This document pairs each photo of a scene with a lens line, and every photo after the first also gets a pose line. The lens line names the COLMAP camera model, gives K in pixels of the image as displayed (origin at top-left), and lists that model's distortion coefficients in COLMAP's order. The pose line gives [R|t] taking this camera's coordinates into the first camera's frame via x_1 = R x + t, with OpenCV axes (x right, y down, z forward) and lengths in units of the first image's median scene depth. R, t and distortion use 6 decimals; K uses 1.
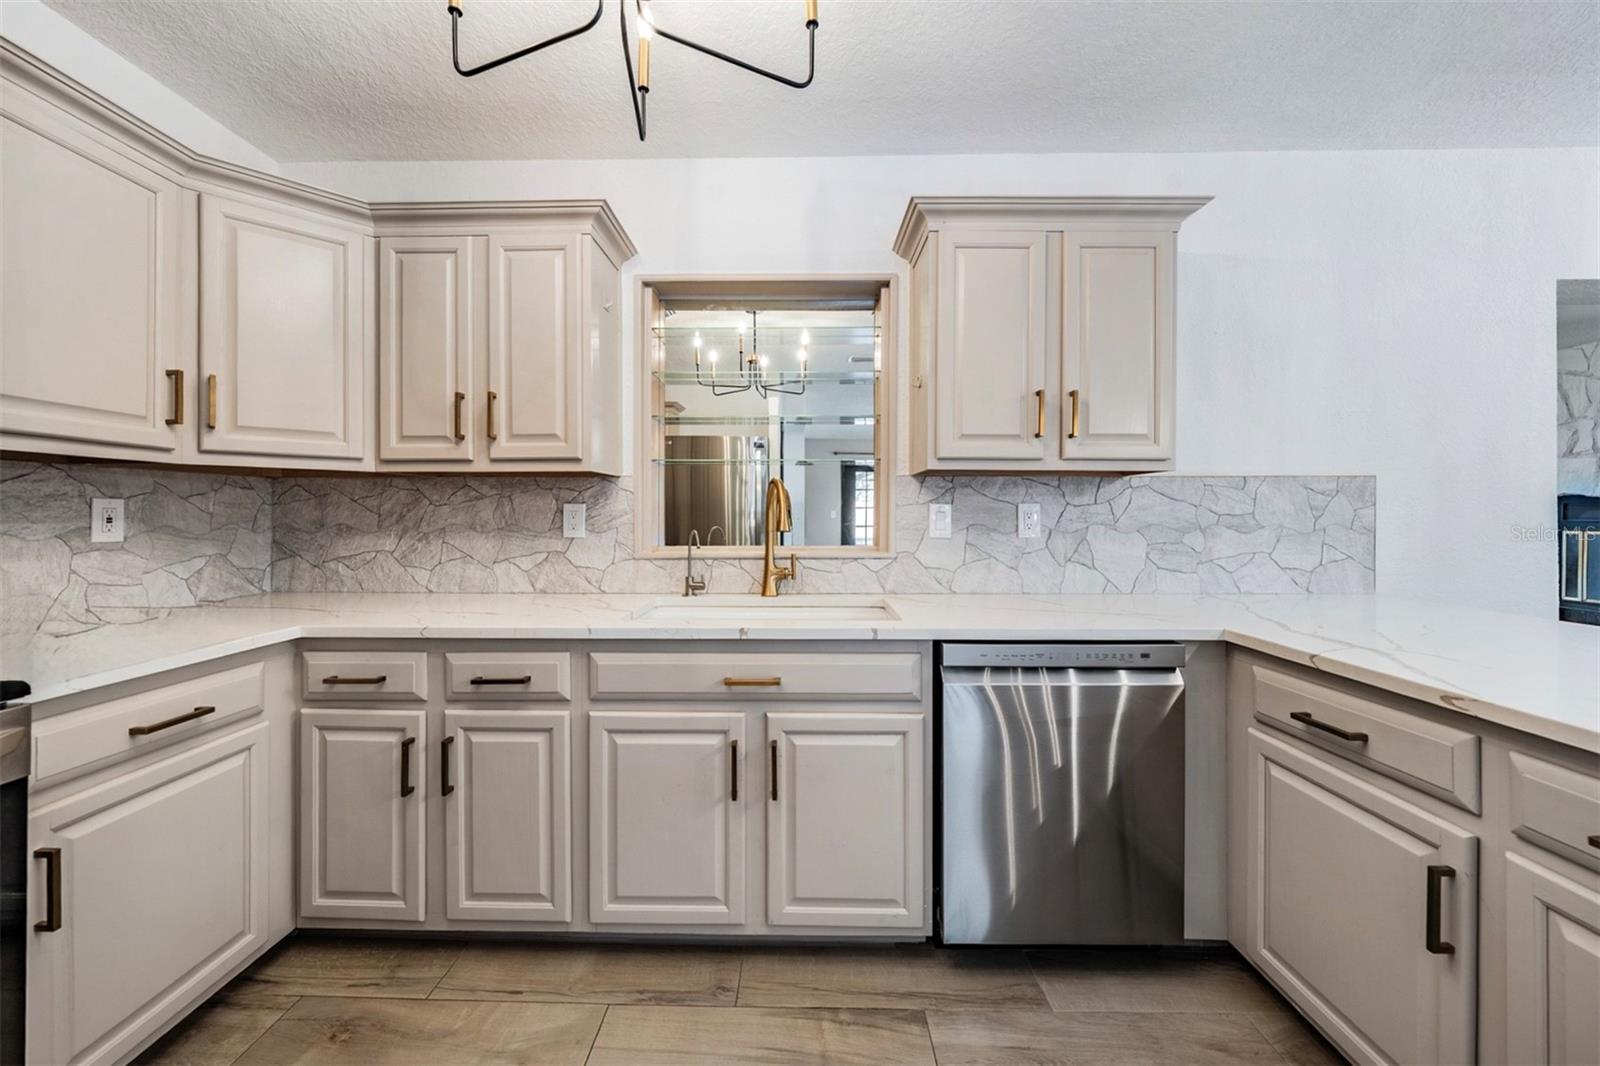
lens RADIAL K [[606.0, 0, 792.9], [0, 606.0, 515.6], [0, 0, 1]] dist [-0.005579, 0.000192]
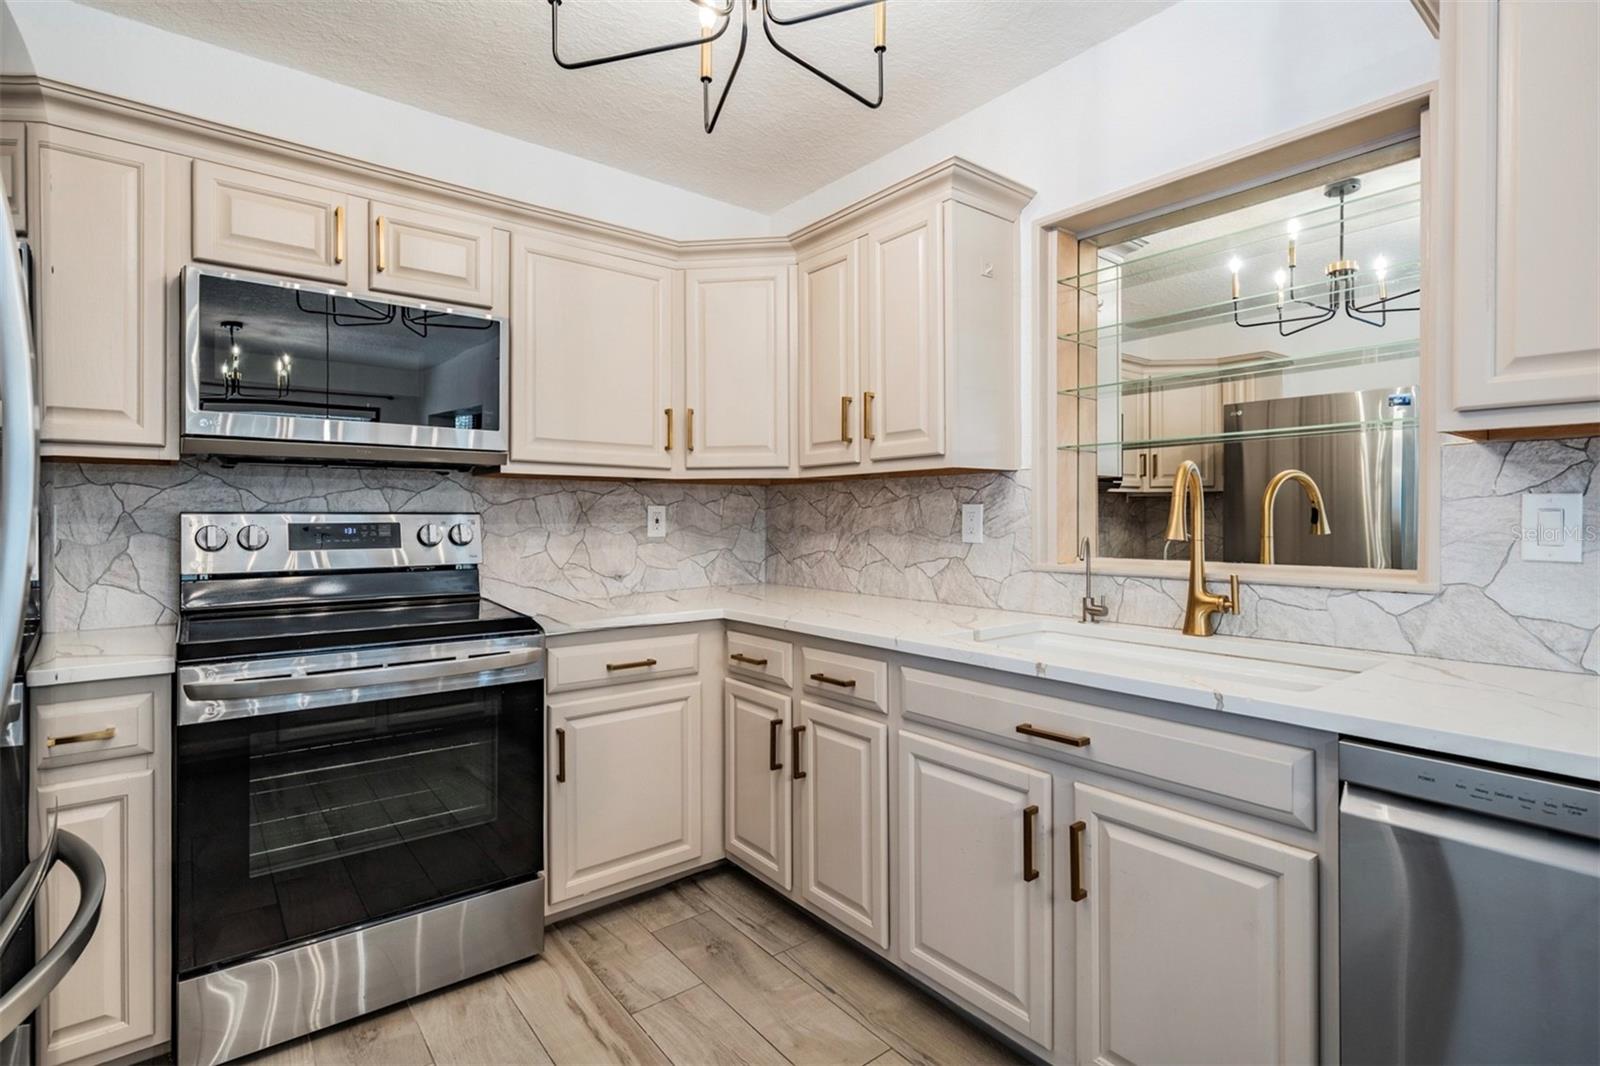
lens RADIAL K [[765.6, 0, 791.5], [0, 765.6, 521.6], [0, 0, 1]] dist [0.000212, -0.002406]
pose [[0.630995, 0.003301, -0.775780, 0.372187], [0.000674, 0.999988, 0.004802, 0.000415], [0.775787, -0.003553, 0.630985, 0.109402]]
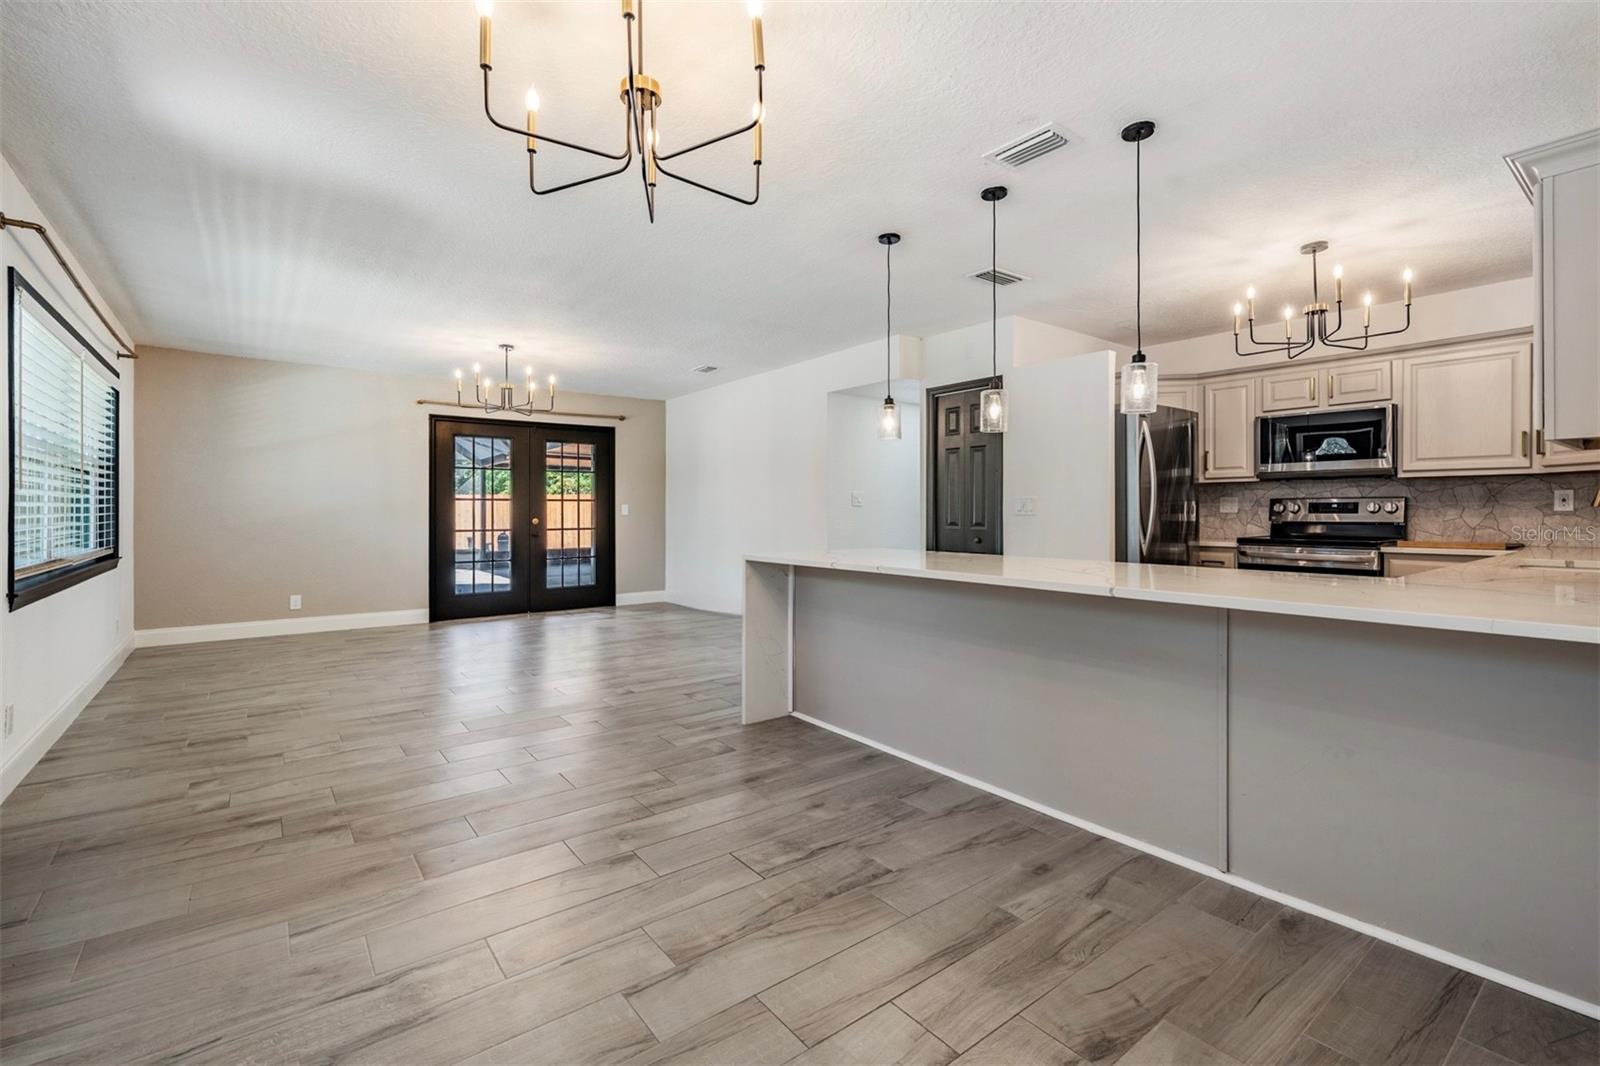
lens RADIAL K [[711.0, 0, 797.0], [0, 711.0, 511.6], [0, 0, 1]] dist [0.002073, -0.001746]
pose [[-0.778501, 0.003226, -0.627635, 2.087335], [0.003345, 0.999994, 0.000990, 0.030606], [0.627634, -0.001328, -0.778507, 1.078878]]
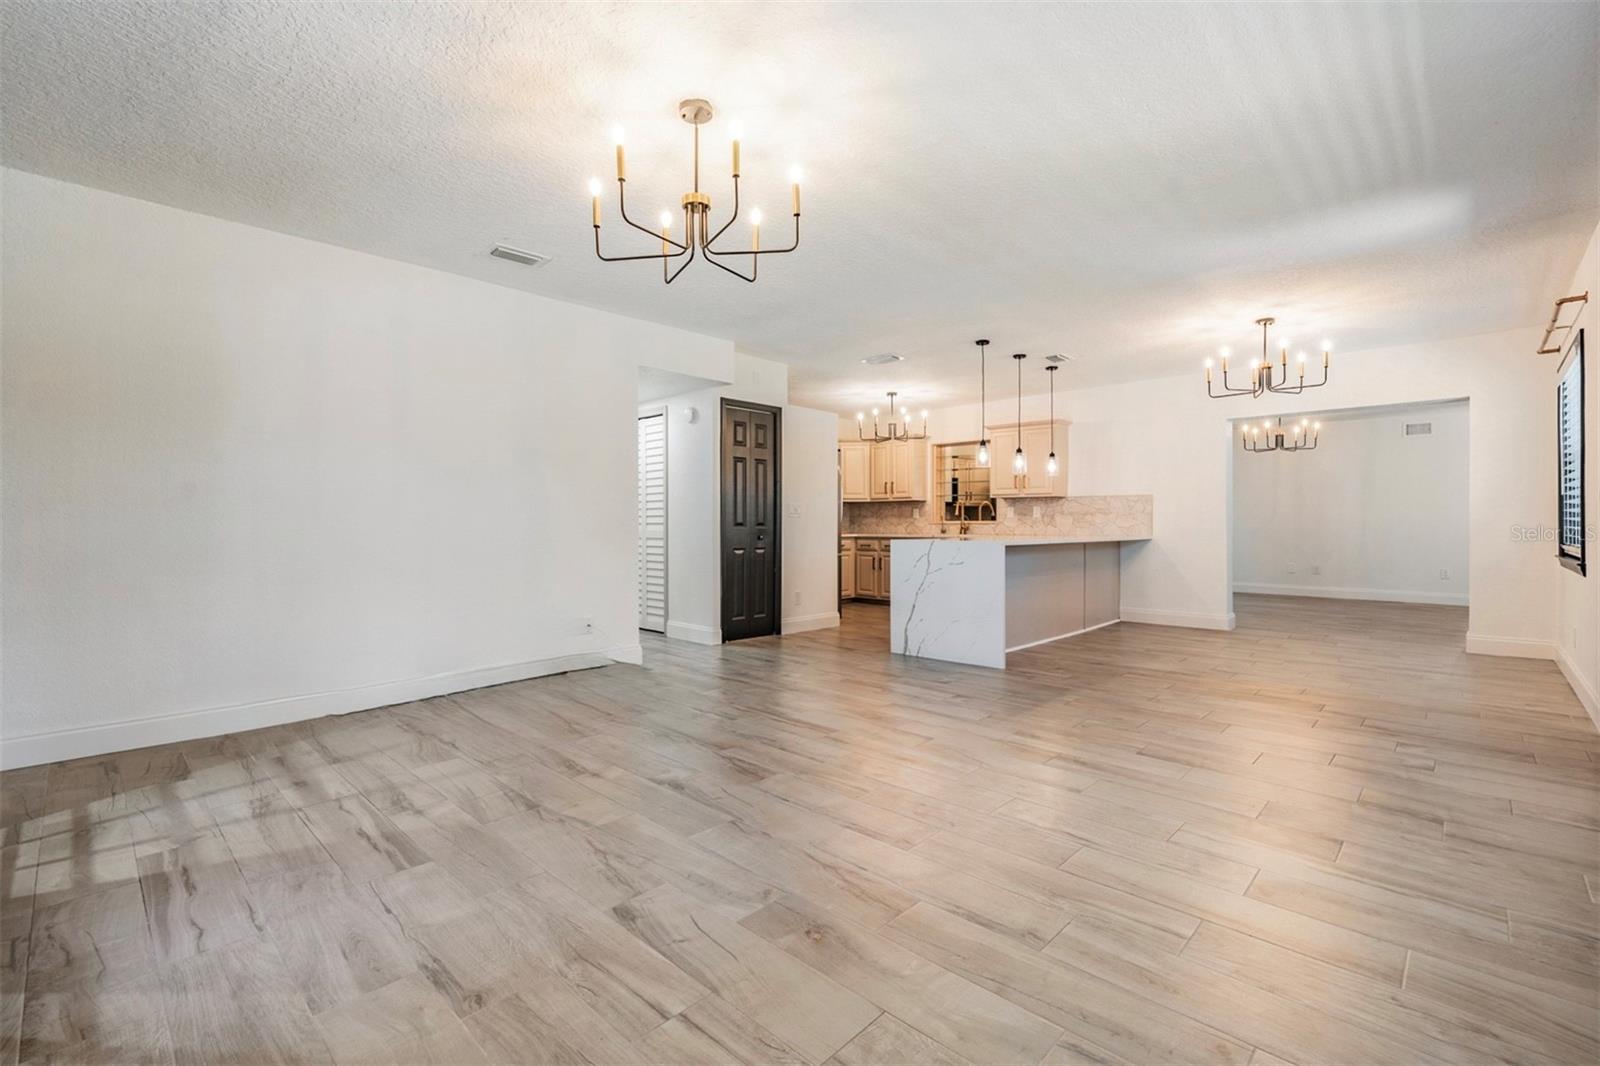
lens RADIAL K [[711.0, 0, 796.3], [0, 711.0, 520.9], [0, 0, 1]] dist [0.002073, -0.001746]
pose [[0.742268, -0.003532, -0.670094, 2.154597], [-0.000213, 0.999985, -0.005507, 0.085052], [0.670104, 0.004230, 0.742256, -2.891480]]
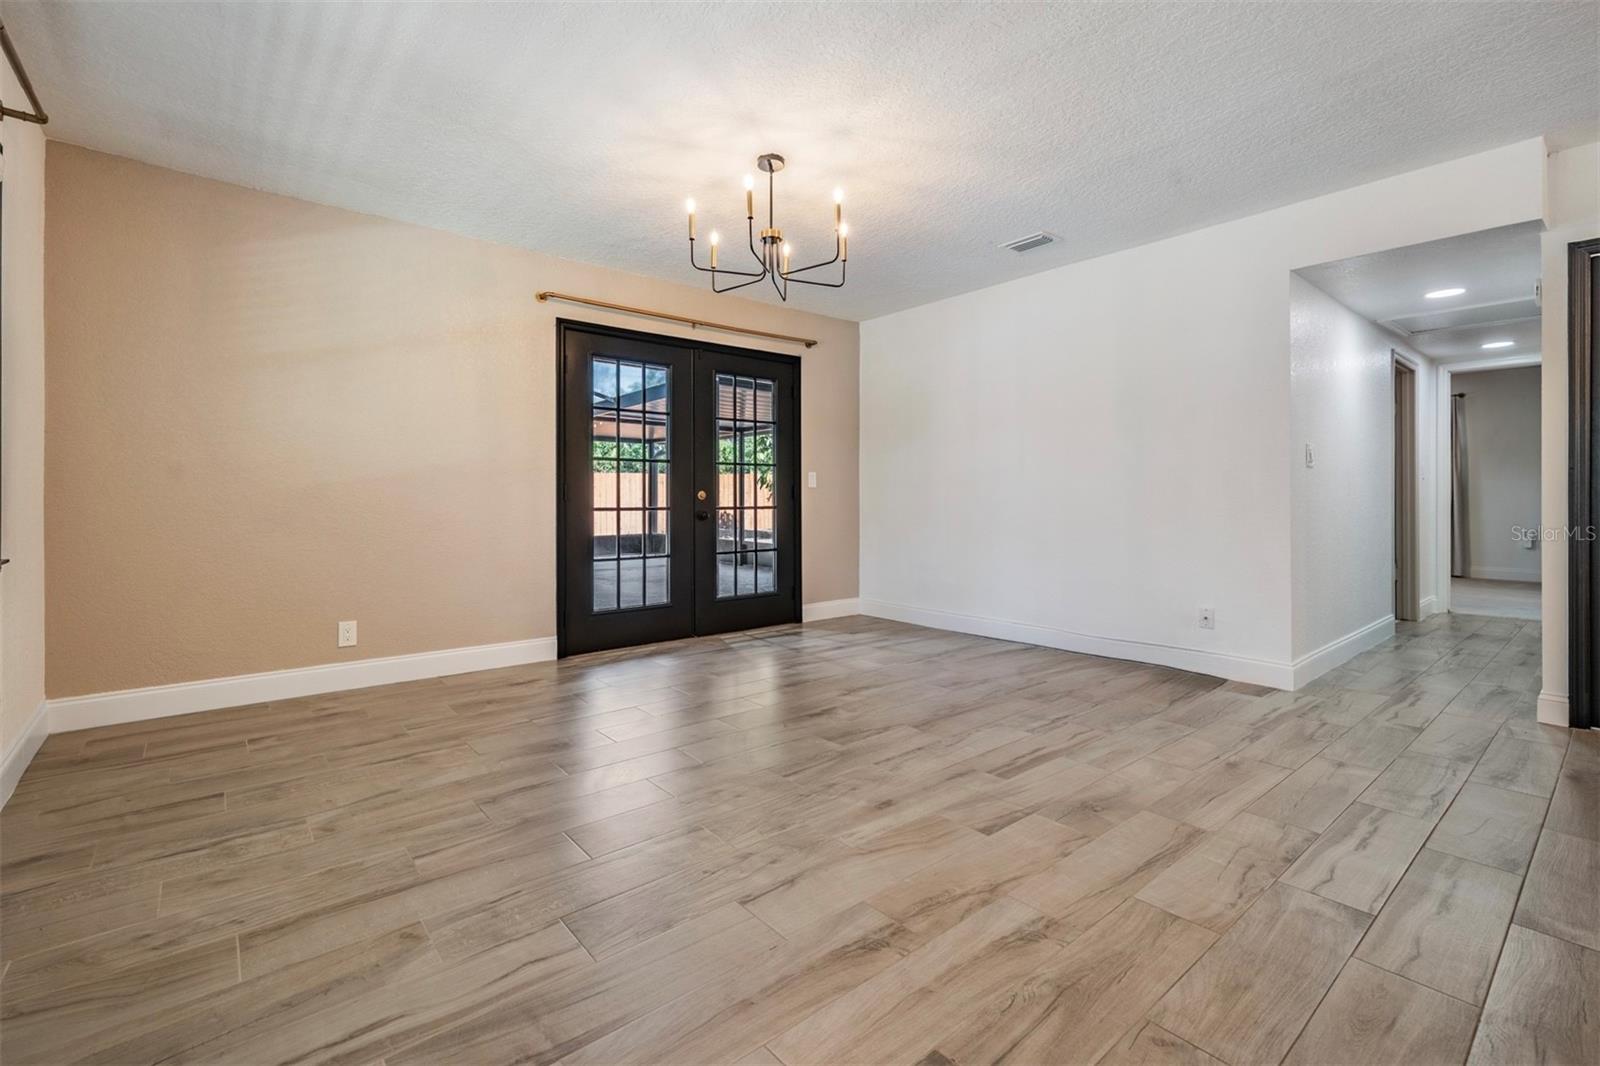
lens RADIAL K [[711.0, 0, 787.5], [0, 711.0, 496.1], [0, 0, 1]] dist [0.002073, -0.001746]
pose [[-0.754320, 0.001479, -0.656506, 2.182885], [0.001044, 0.999999, 0.001053, 0.085535], [0.656506, 0.000109, -0.754320, -0.794945]]
